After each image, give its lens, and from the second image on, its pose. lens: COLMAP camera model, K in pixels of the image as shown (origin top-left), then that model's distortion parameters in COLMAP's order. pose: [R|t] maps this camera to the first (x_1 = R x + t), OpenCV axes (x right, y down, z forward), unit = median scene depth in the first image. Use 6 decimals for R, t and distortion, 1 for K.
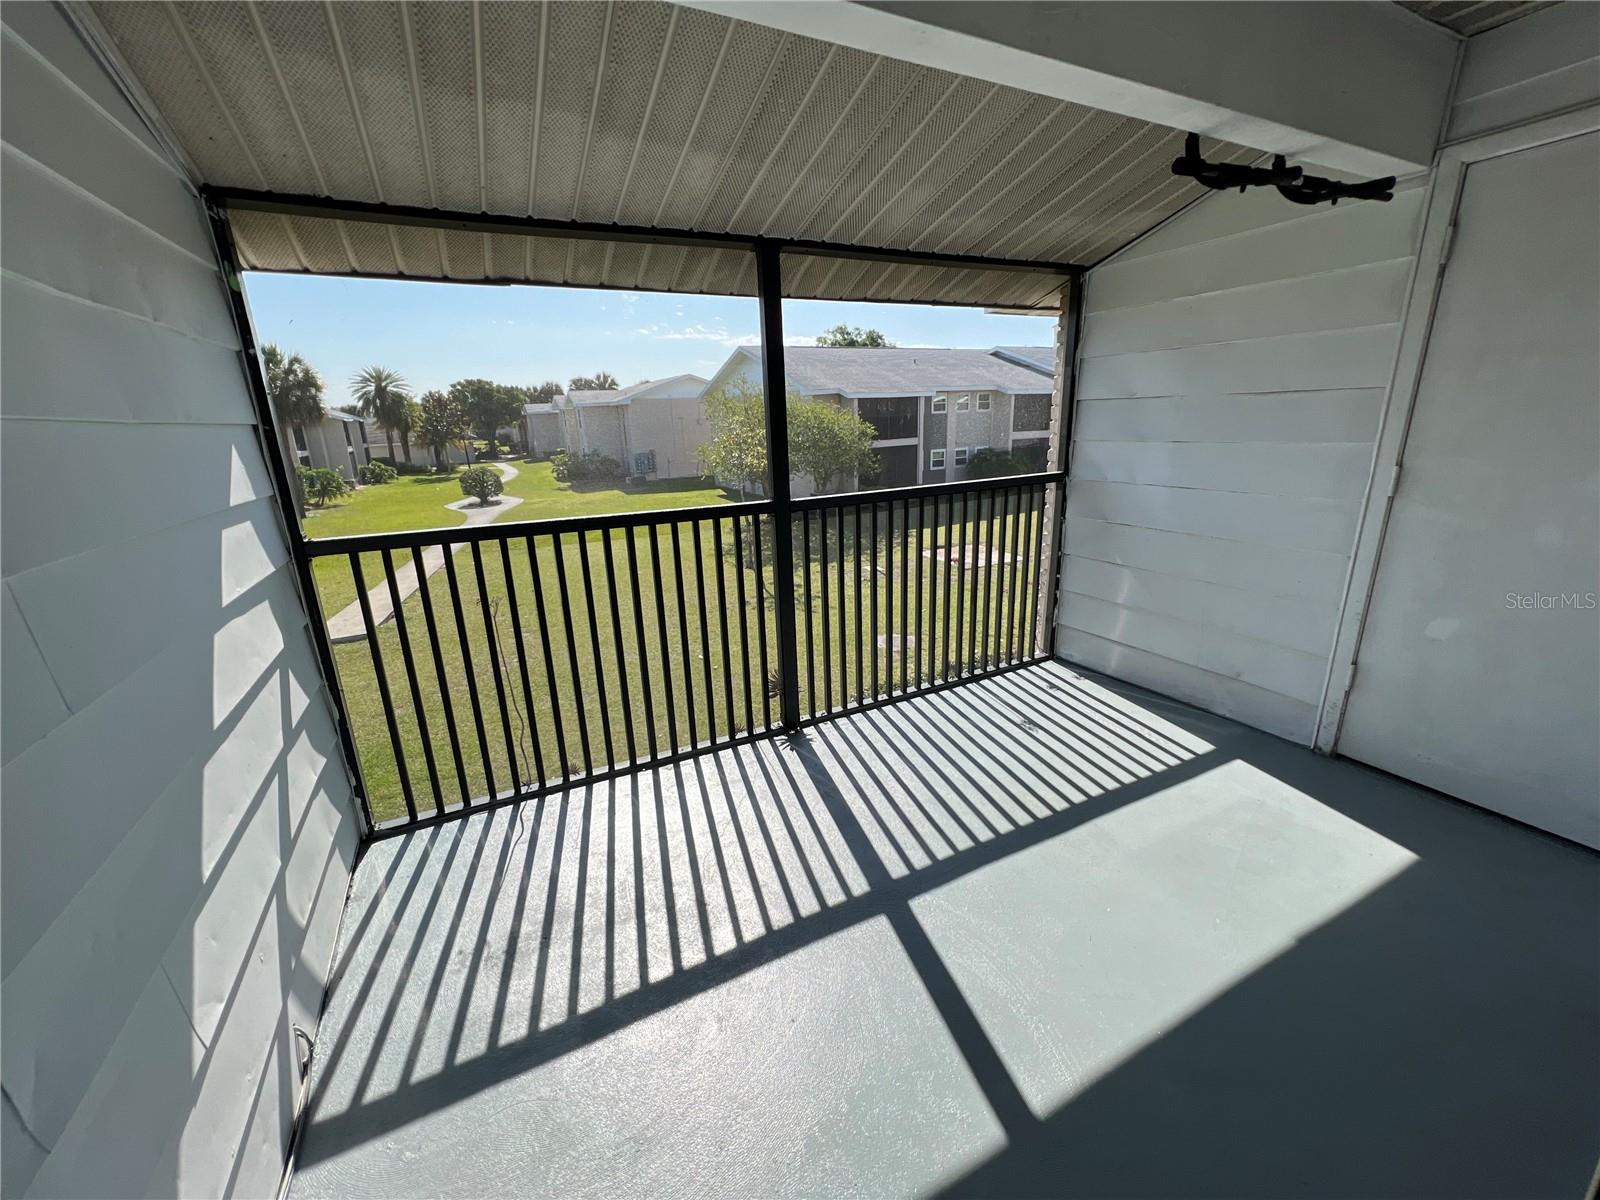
lens RADIAL K [[641.7, 0, 800.0], [0, 641.7, 600.0], [0, 0, 1]] dist [-0.000672, 0.000012]
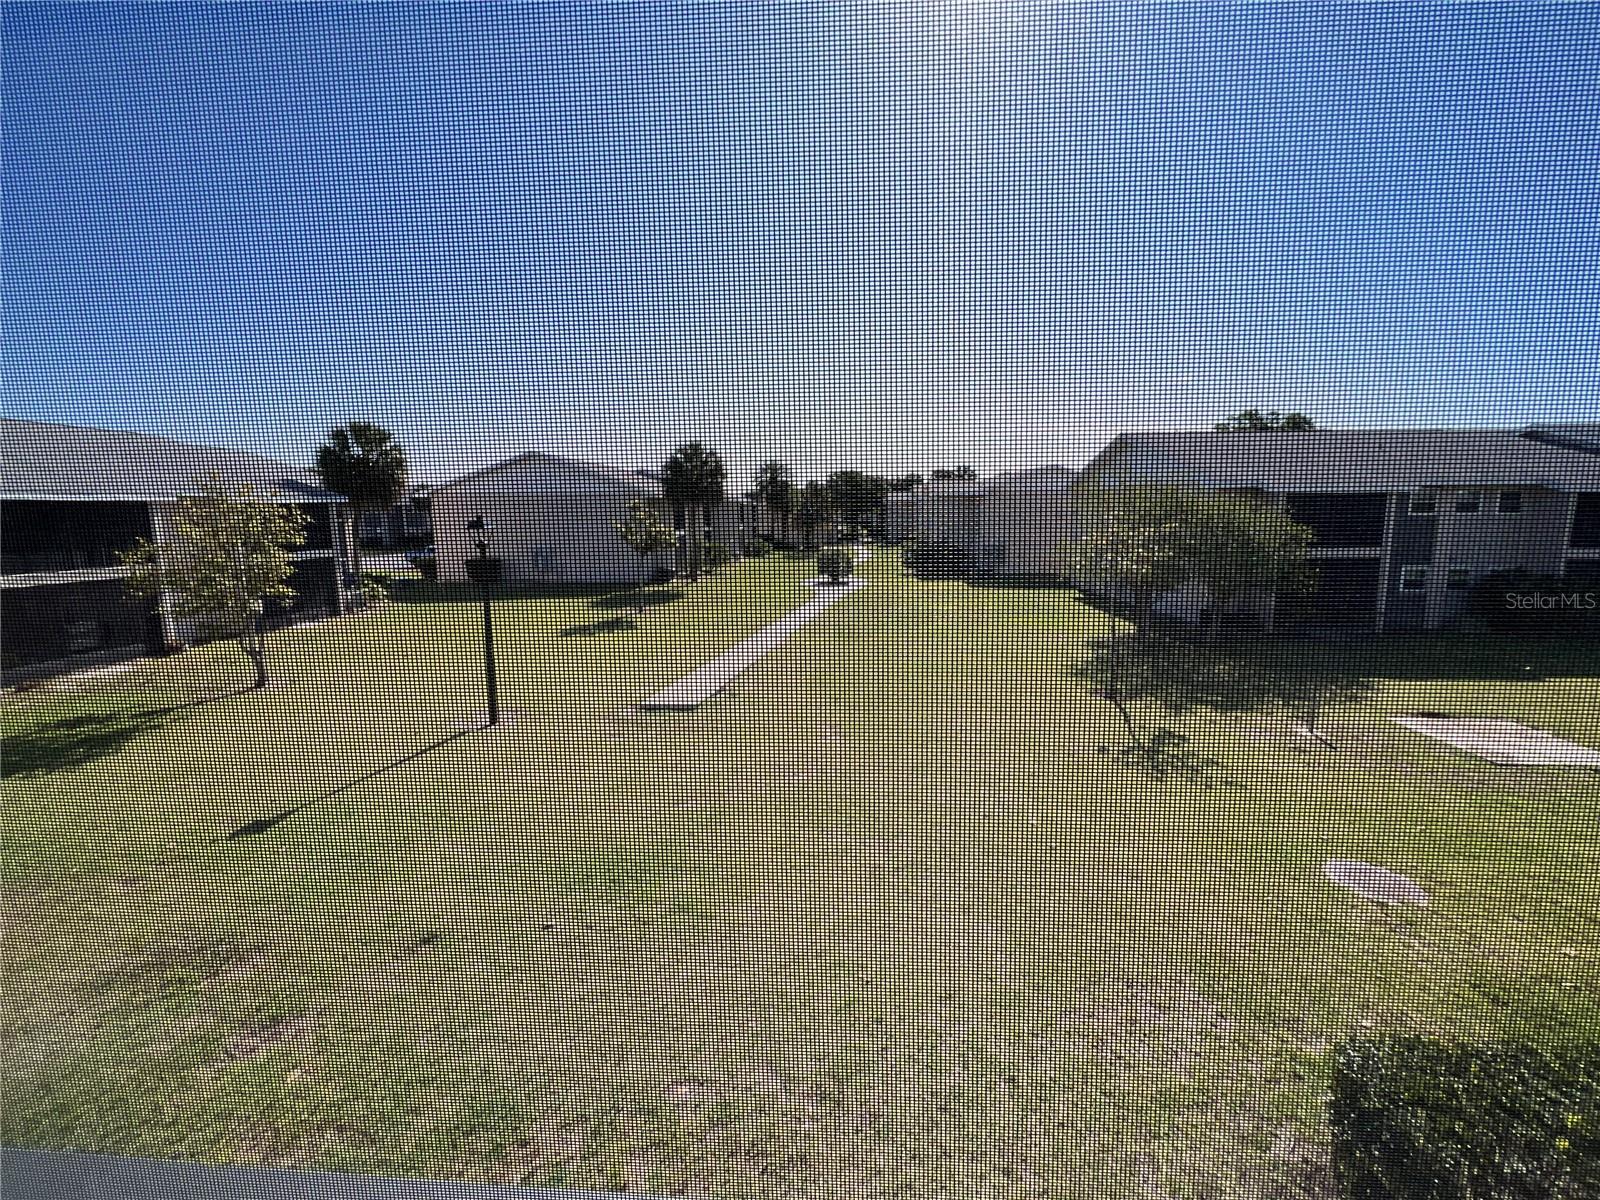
lens RADIAL K [[643.3, 0, 800.0], [0, 643.3, 600.0], [0, 0, 1]] dist [-0.000880, -0.000079]
pose [[0.864082, 0.101620, -0.492986, -0.017083], [-0.166548, 0.981963, -0.089505, -0.018169], [0.474998, 0.159446, 0.865421, 0.061632]]
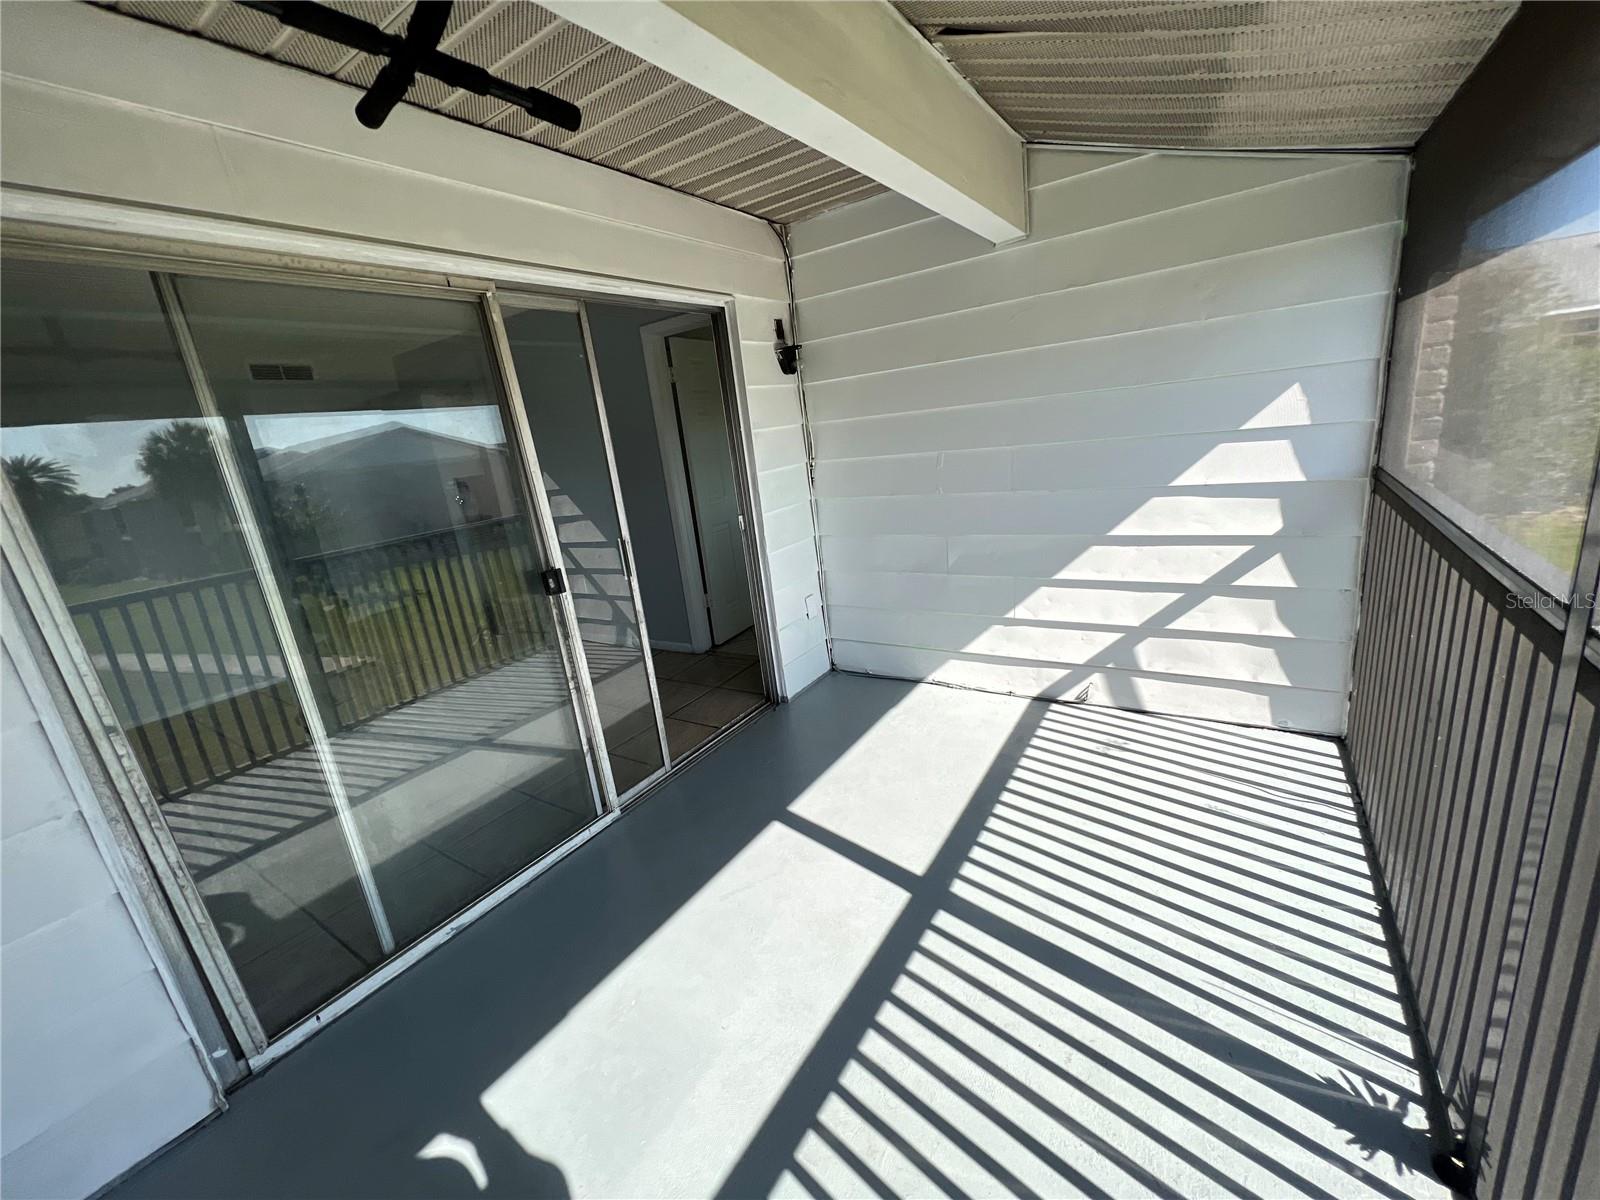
lens RADIAL K [[643.3, 0, 800.0], [0, 643.3, 600.0], [0, 0, 1]] dist [-0.000880, -0.000079]
pose [[-0.863818, 0.264500, -0.428788, 0.357715], [0.018599, 0.867261, 0.497506, -0.263155], [0.503461, 0.421779, -0.754075, 0.825779]]
